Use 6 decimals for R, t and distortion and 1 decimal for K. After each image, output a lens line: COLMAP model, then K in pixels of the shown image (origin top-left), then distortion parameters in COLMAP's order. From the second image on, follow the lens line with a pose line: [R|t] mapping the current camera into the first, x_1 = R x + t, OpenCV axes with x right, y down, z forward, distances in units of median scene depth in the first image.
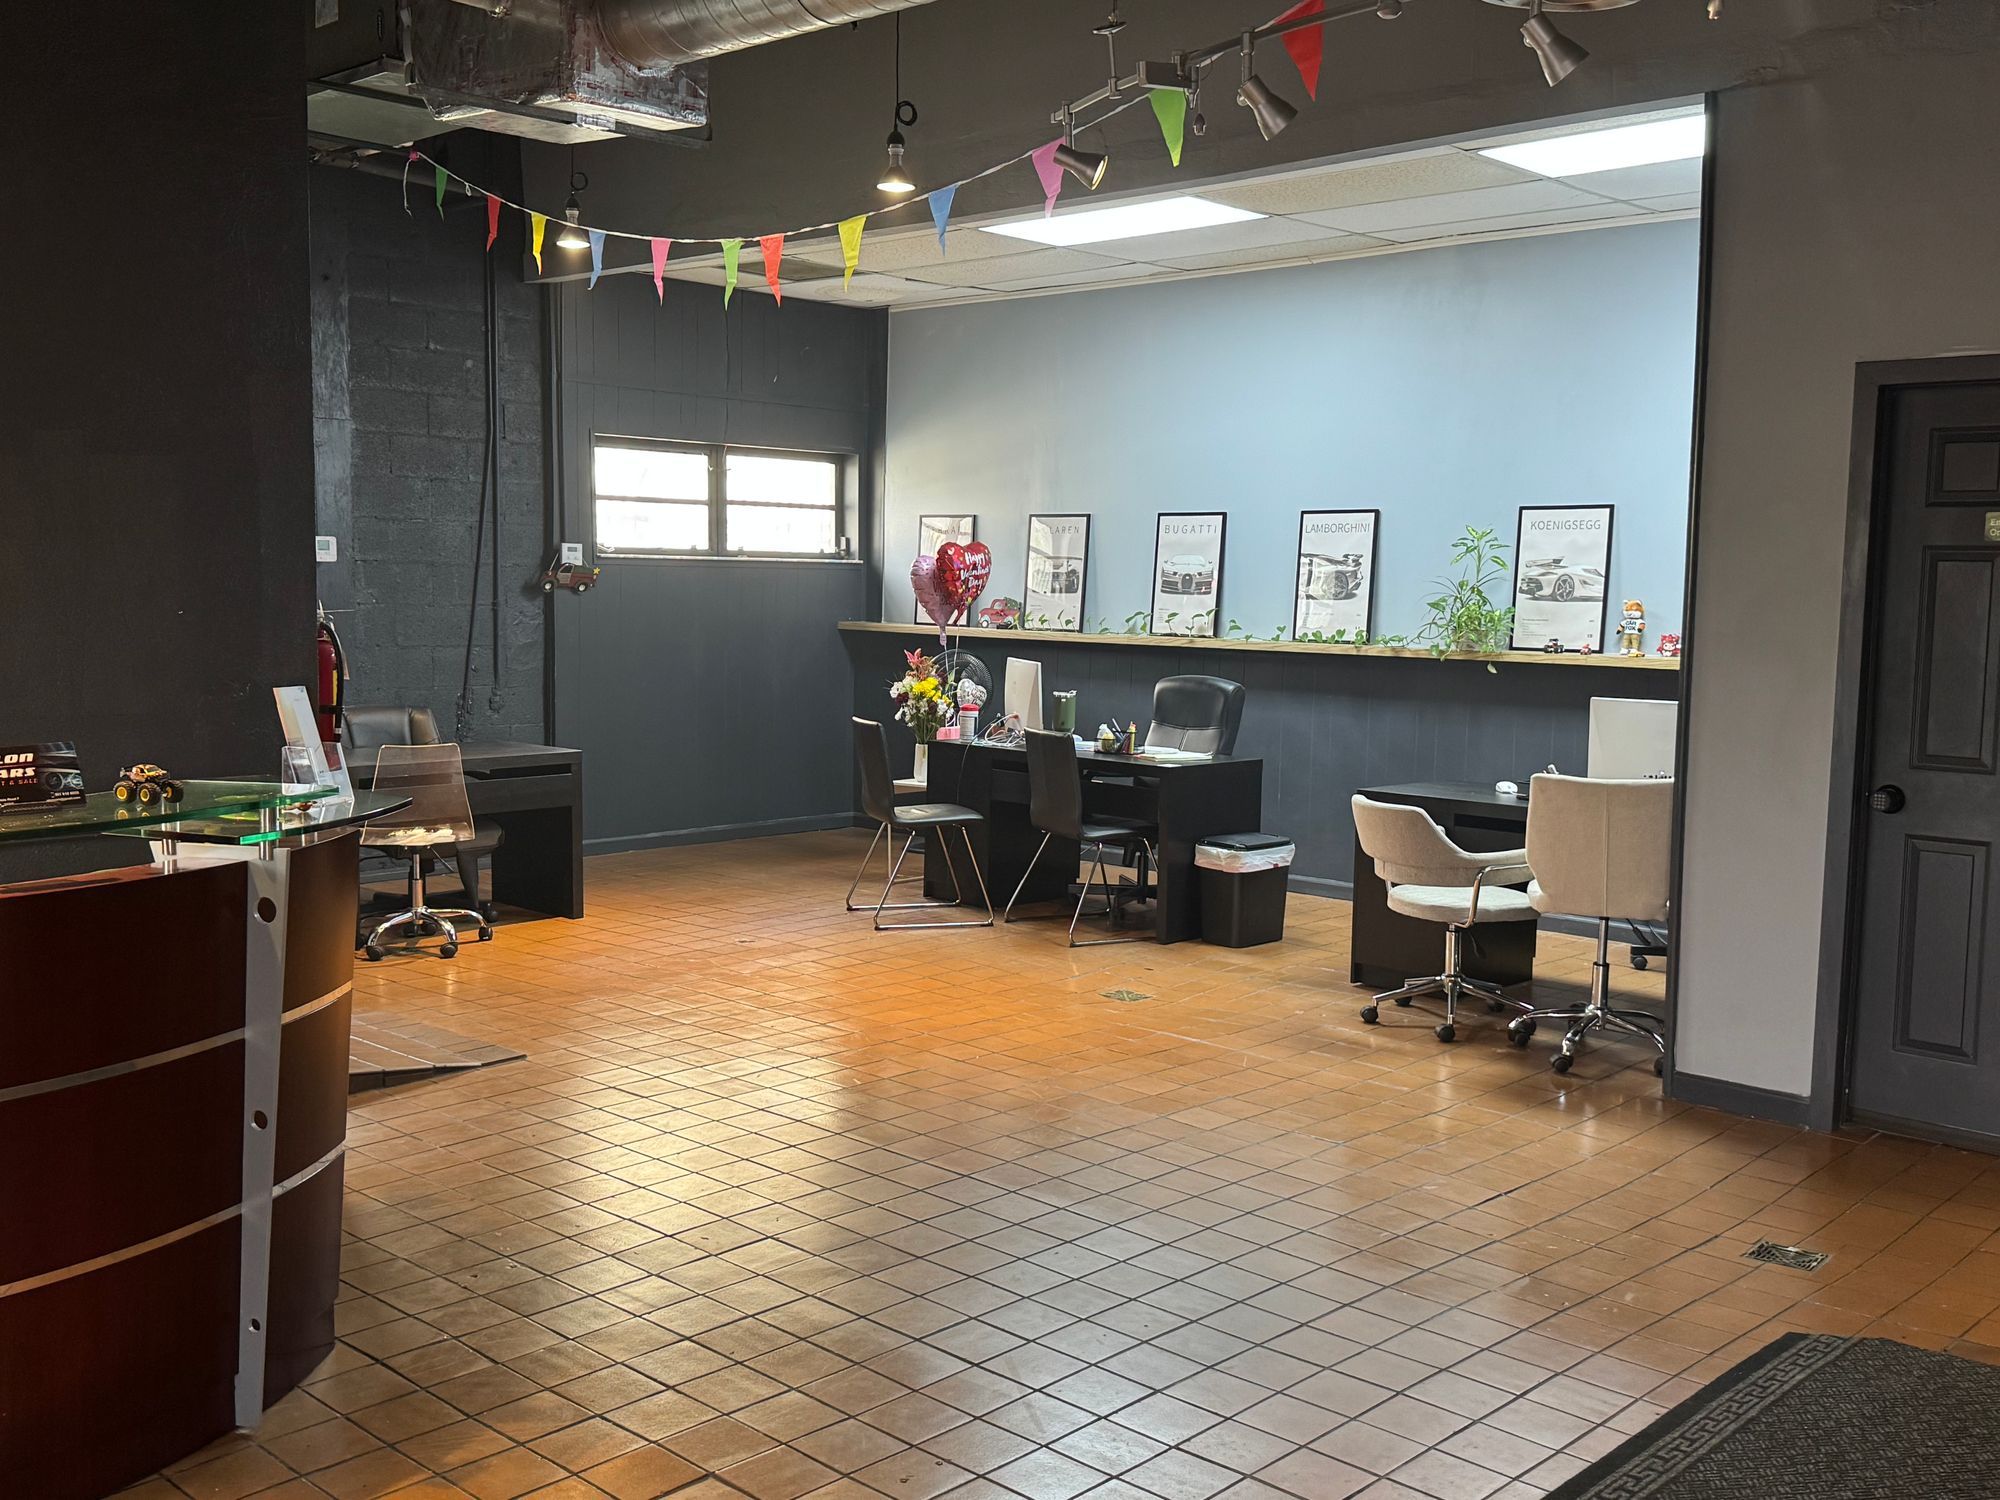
lens RADIAL K [[1907.4, 0, 1004.5], [0, 1907.4, 763.7], [0, 0, 1]] dist [0.084726, 0.000000]
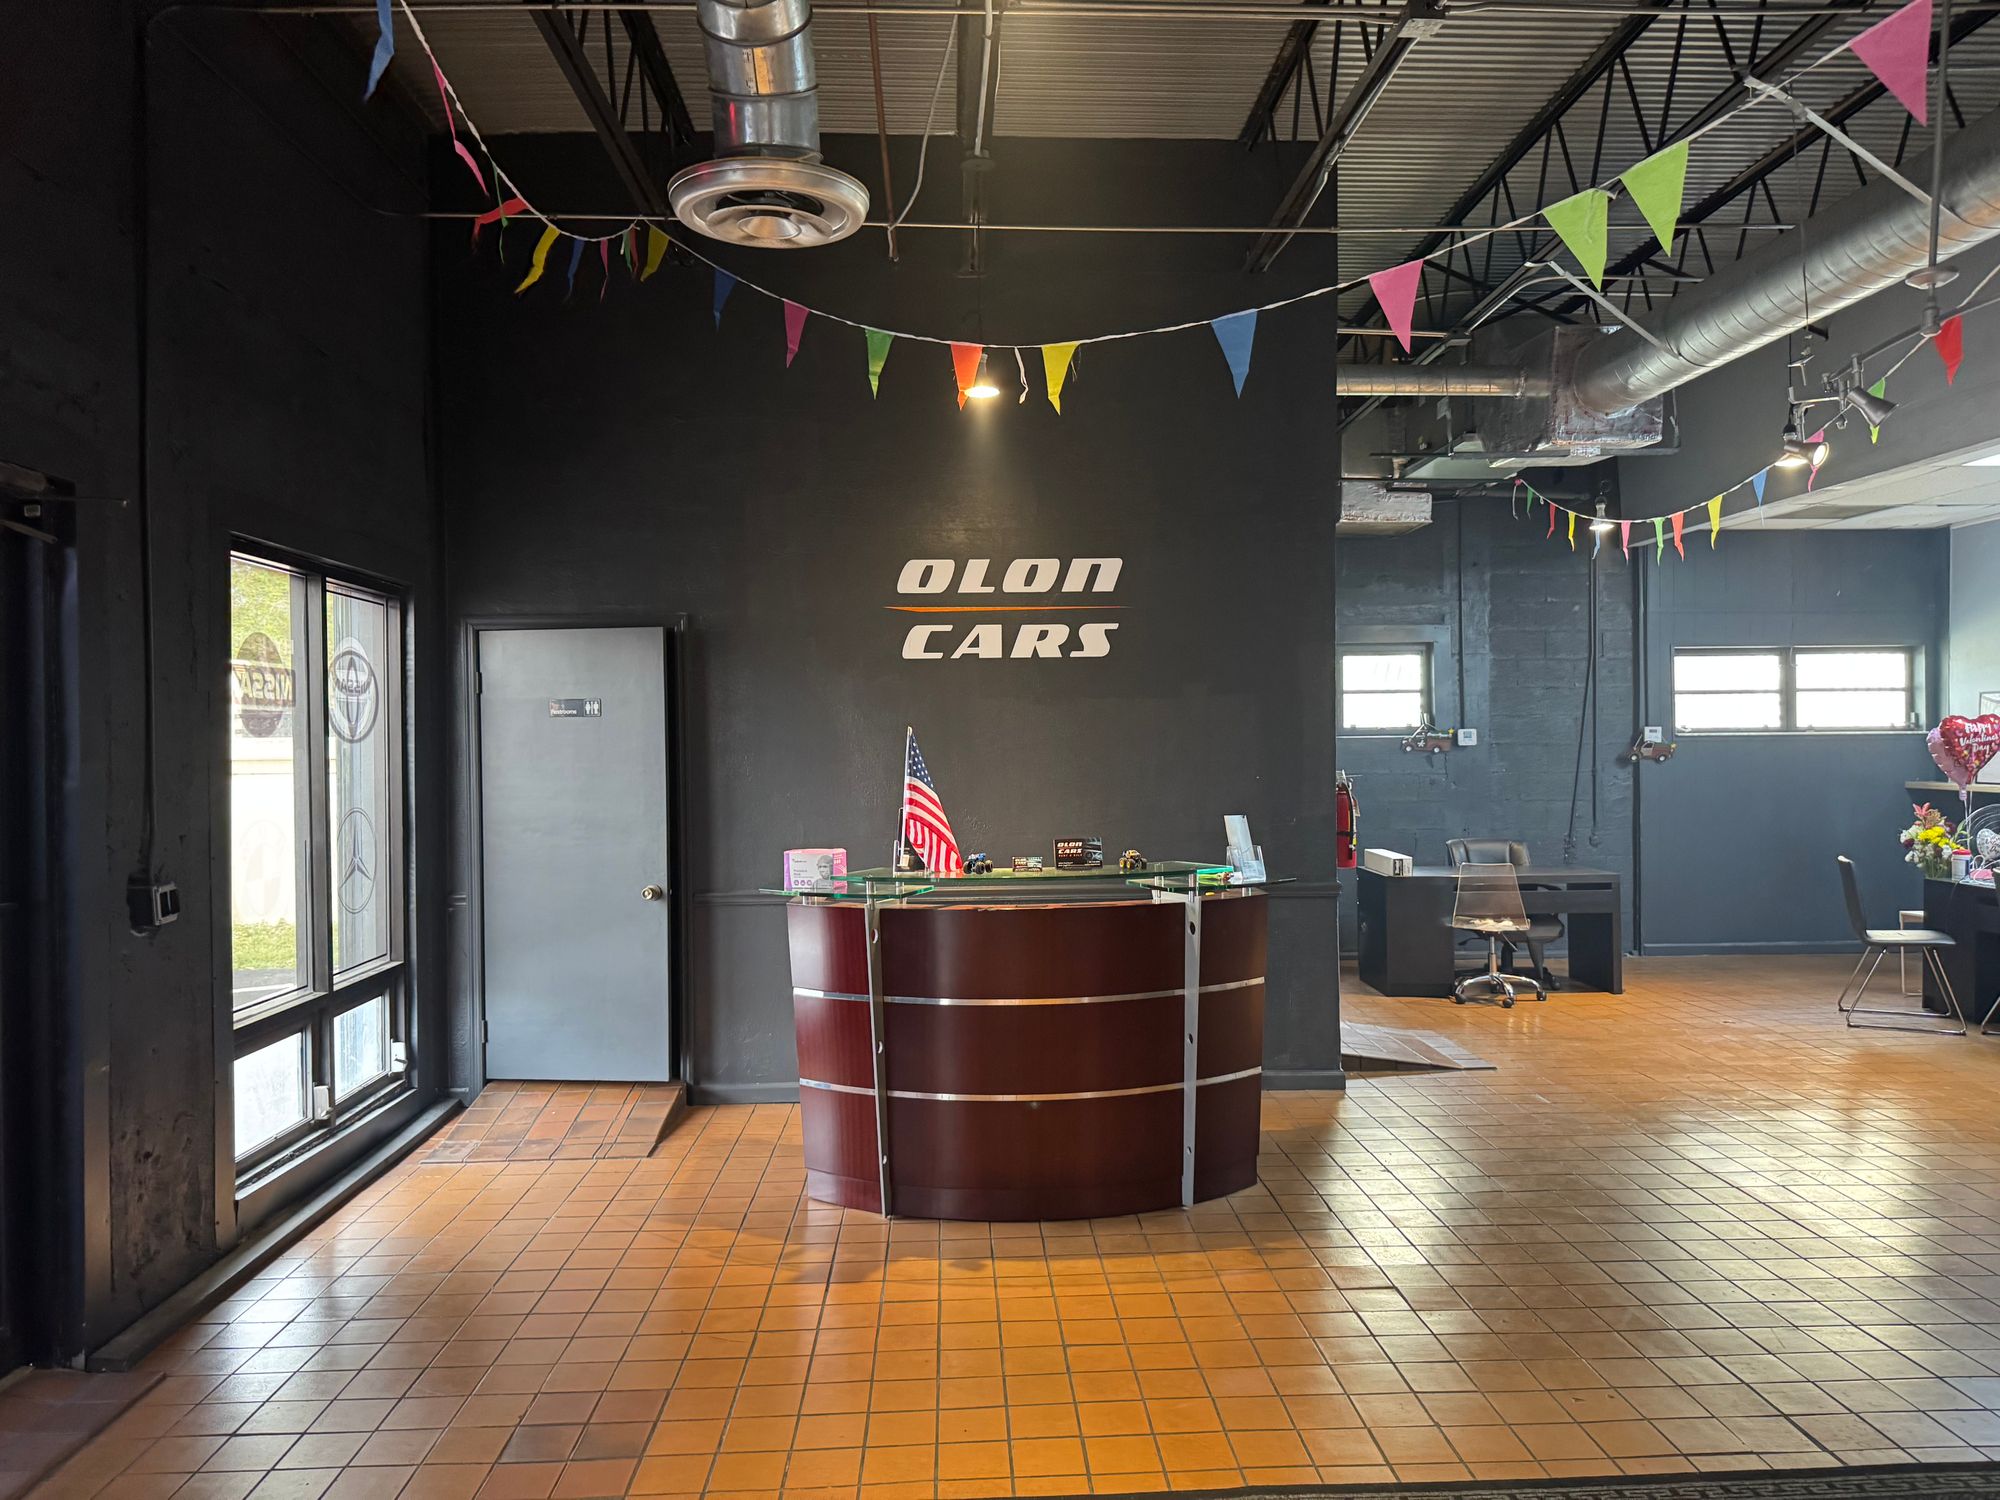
lens RADIAL K [[1419.2, 0, 1000.5], [0, 1419.2, 745.7], [0, 0, 1]] dist [0.003832, -0.009259]
pose [[0.709162, -0.023819, -0.704643, 0.168903], [-0.048984, 0.995350, -0.082944, 0.007104], [0.703342, 0.093337, 0.704697, -0.055193]]
